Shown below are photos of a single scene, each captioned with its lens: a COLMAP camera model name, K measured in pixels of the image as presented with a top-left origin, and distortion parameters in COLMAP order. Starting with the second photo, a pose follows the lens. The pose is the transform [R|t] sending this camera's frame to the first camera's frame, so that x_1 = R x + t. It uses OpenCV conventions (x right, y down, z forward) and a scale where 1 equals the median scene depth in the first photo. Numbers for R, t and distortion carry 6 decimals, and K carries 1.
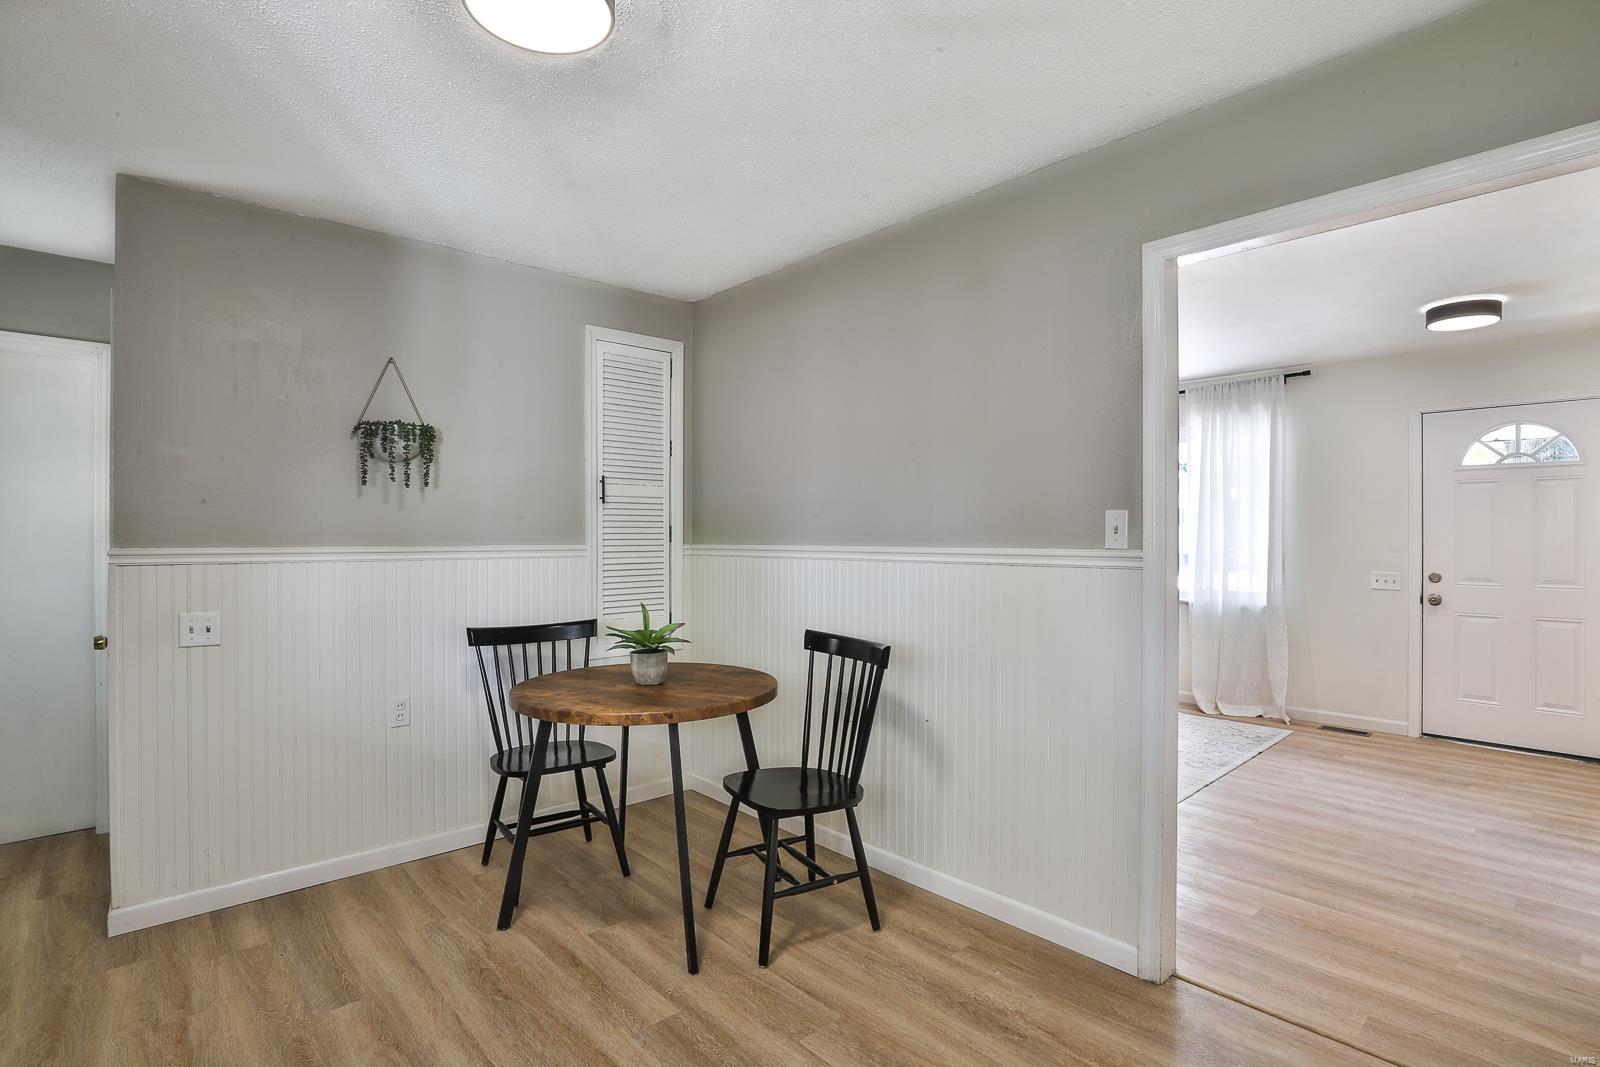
lens RADIAL K [[795.9, 0, 794.7], [0, 795.9, 560.1], [0, 0, 1]] dist [-0.027135, 0.000680]
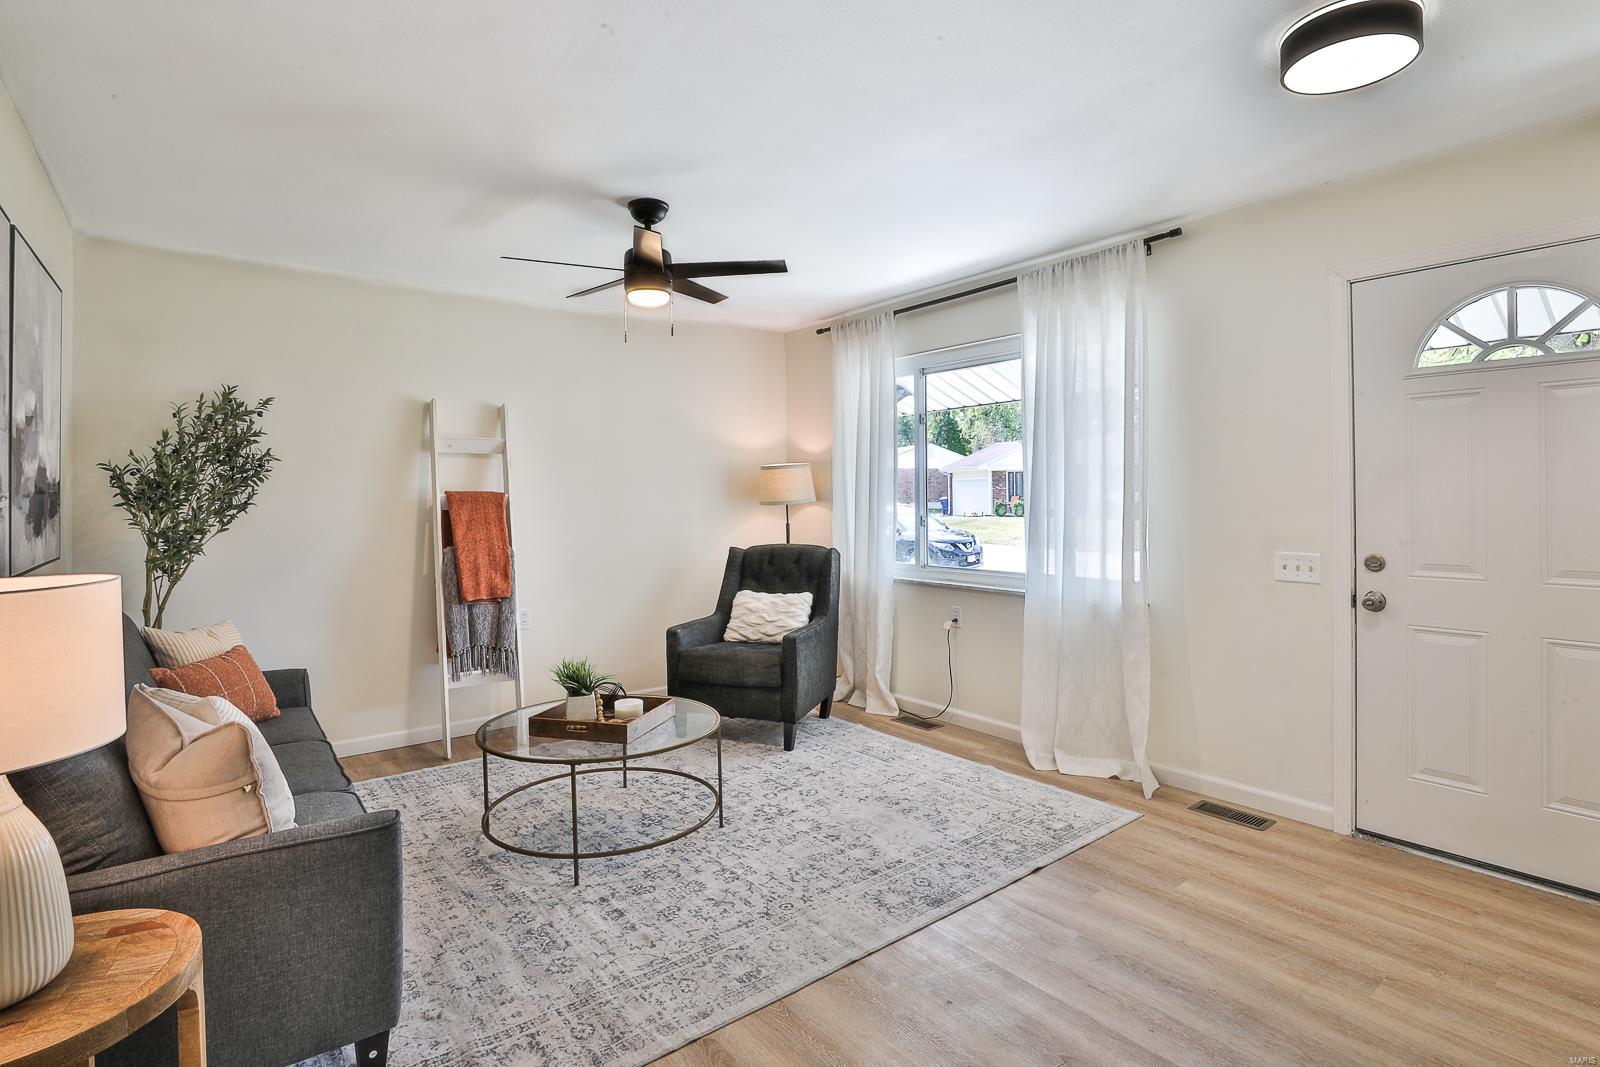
lens RADIAL K [[787.2, 0, 809.3], [0, 787.2, 519.2], [0, 0, 1]] dist [-0.032510, -0.000049]
pose [[0.997328, -0.001065, -0.073051, 0.462566], [0.000298, 0.999945, -0.010510, -0.004552], [0.073058, 0.010460, 0.997273, 0.414686]]
